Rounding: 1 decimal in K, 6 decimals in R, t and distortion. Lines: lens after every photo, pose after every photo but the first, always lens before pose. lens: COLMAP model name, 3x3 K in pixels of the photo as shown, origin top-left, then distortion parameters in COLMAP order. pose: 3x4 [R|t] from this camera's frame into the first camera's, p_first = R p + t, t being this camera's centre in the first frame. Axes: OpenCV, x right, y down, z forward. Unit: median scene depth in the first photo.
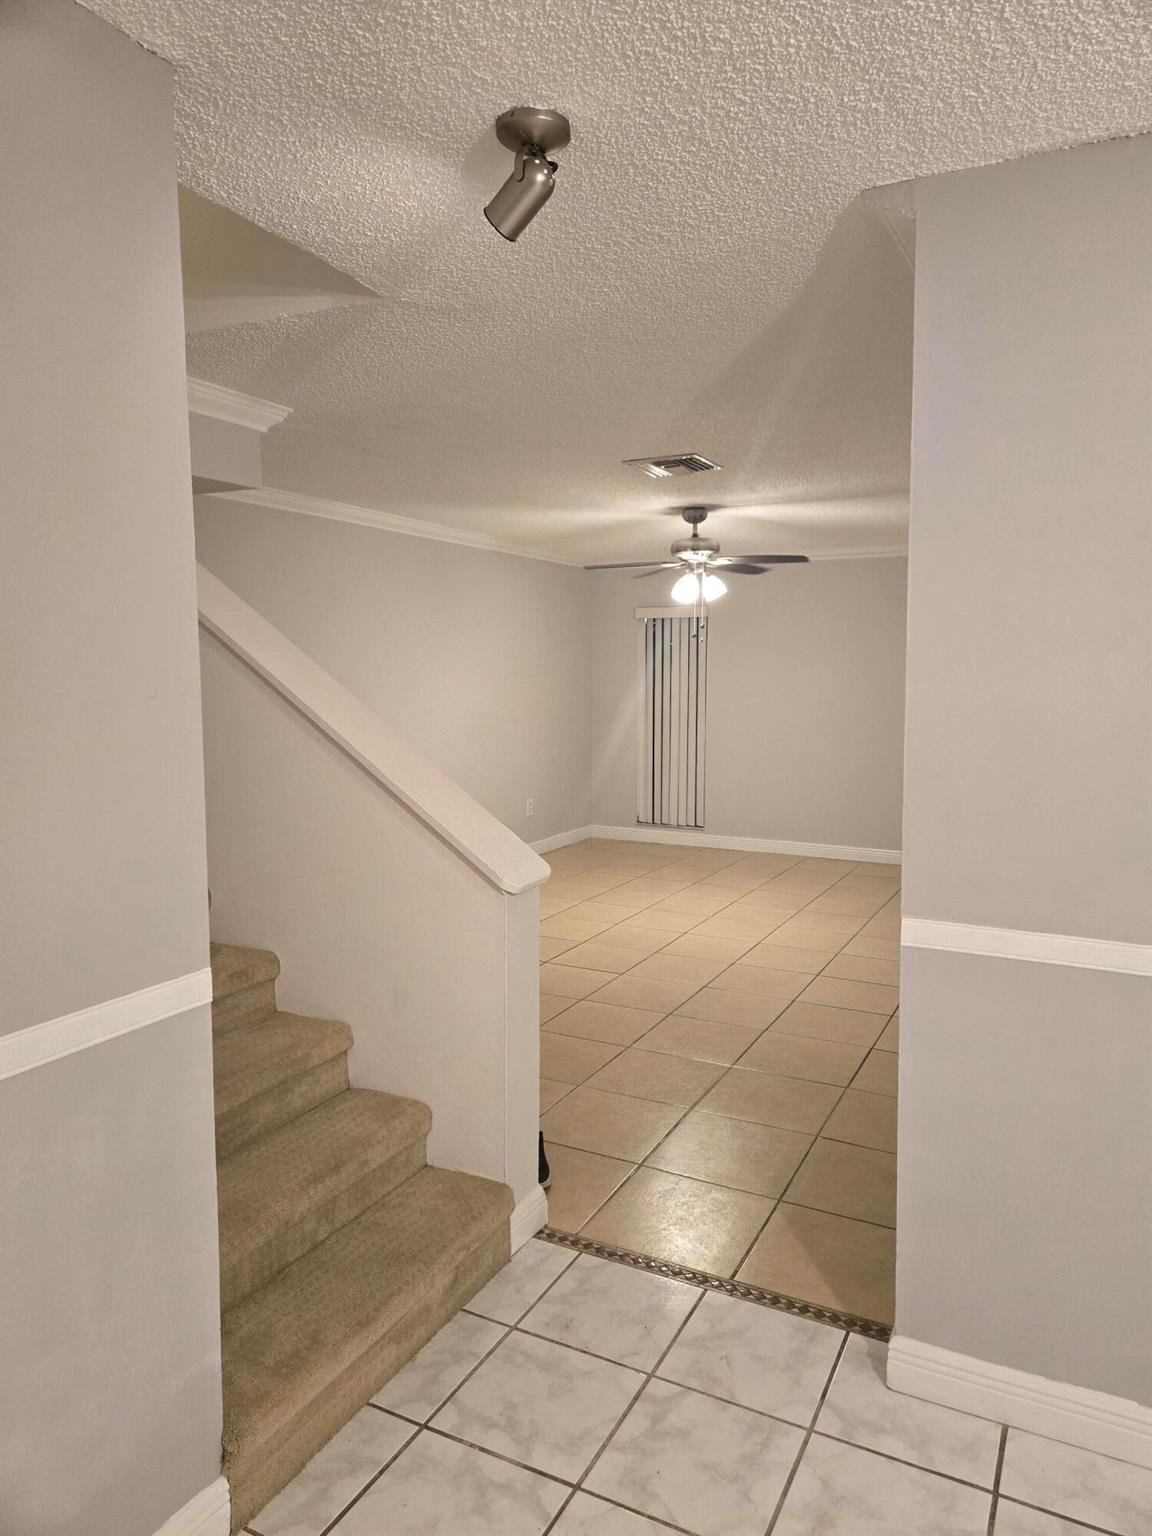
lens RADIAL K [[1044.1, 0, 585.2], [0, 1044.1, 771.6], [0, 0, 1]] dist [0.055499, -0.002728]
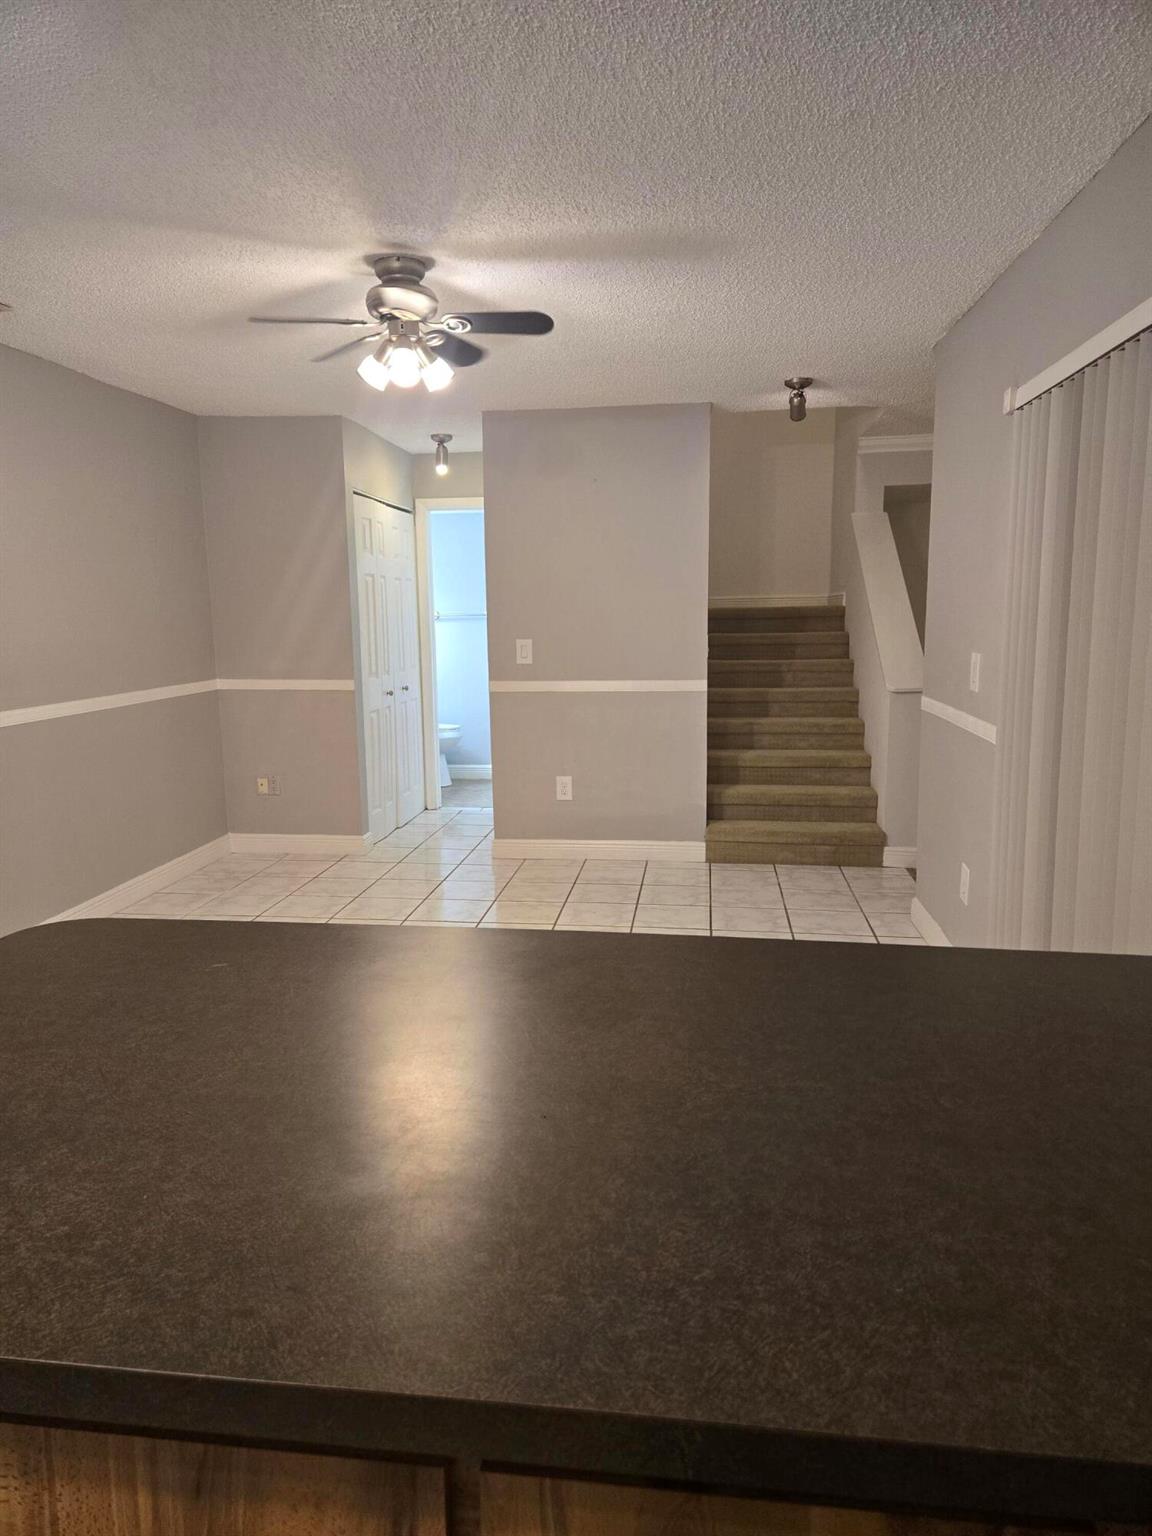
lens RADIAL K [[1018.0, 0, 576.2], [0, 1018.0, 763.0], [0, 0, 1]] dist [0.079822, -0.001198]
pose [[0.329804, 0.136256, -0.934165, 2.067942], [-0.080566, 0.989982, 0.115954, 0.092115], [0.940605, 0.037020, 0.337478, -0.345320]]
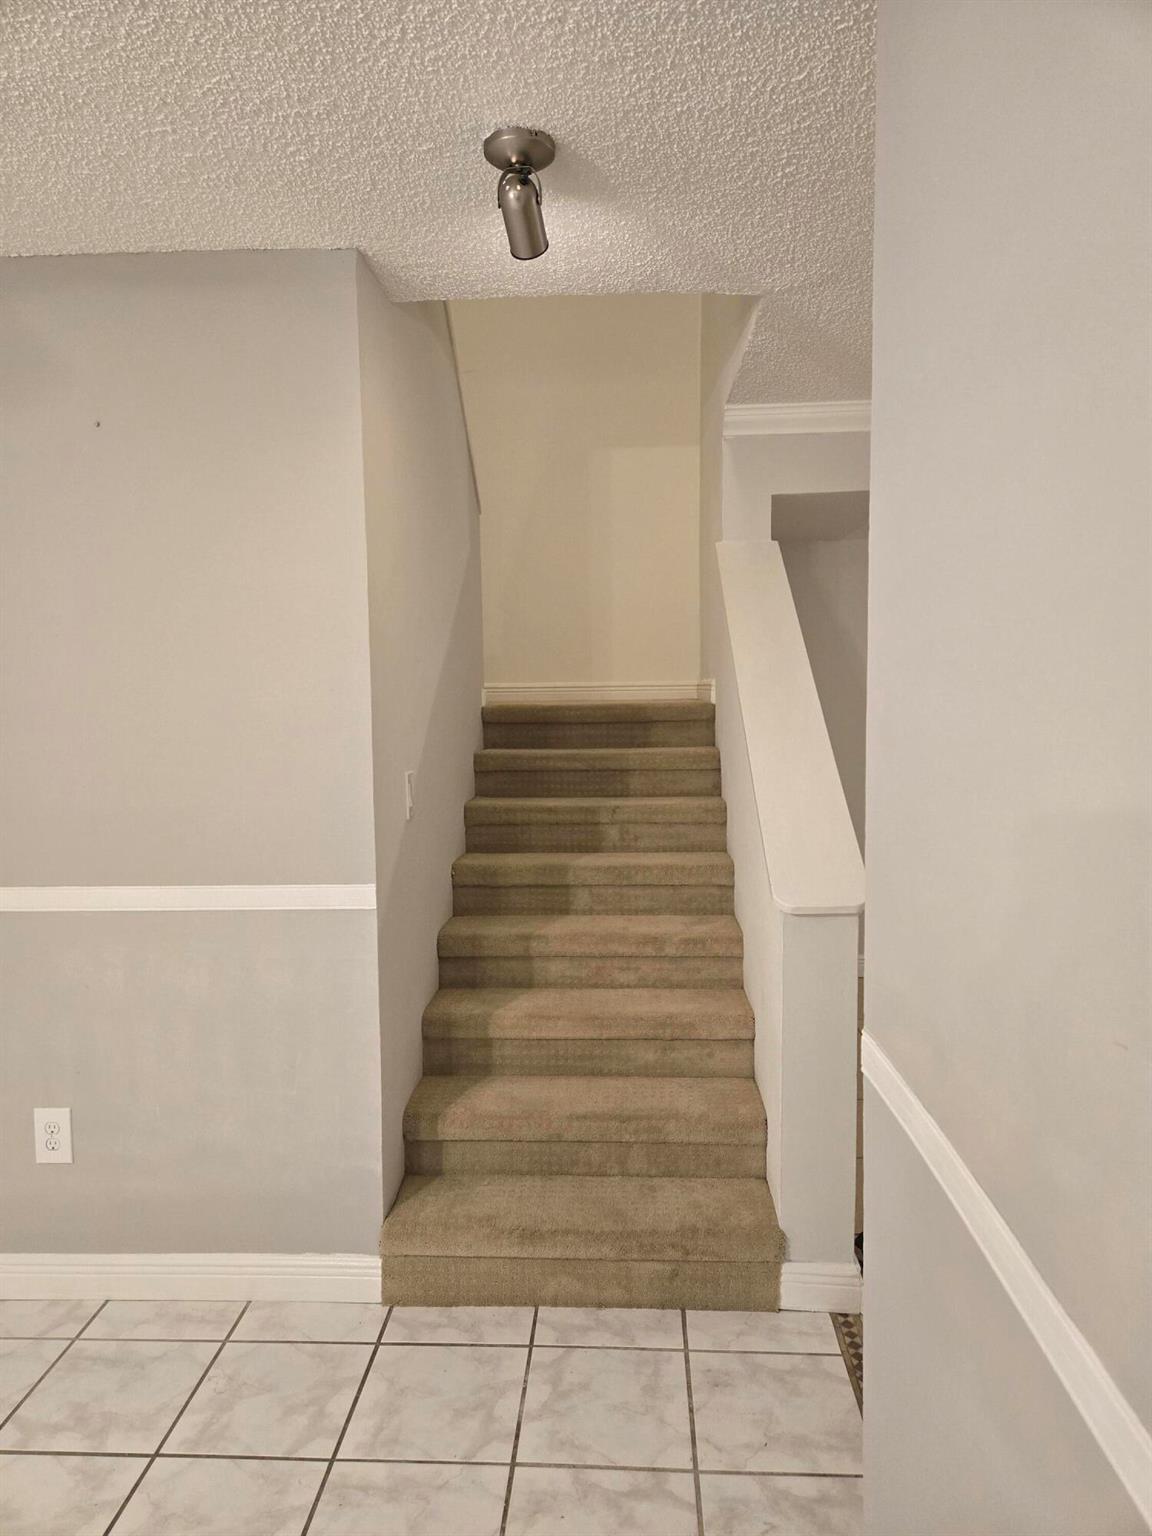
lens RADIAL K [[1044.1, 0, 585.2], [0, 1044.1, 771.6], [0, 0, 1]] dist [0.055499, -0.002728]
pose [[0.409211, 0.072549, -0.909551, 0.851047], [-0.079512, 0.995877, 0.043662, -0.037734], [0.908969, 0.054453, 0.413293, 0.571261]]
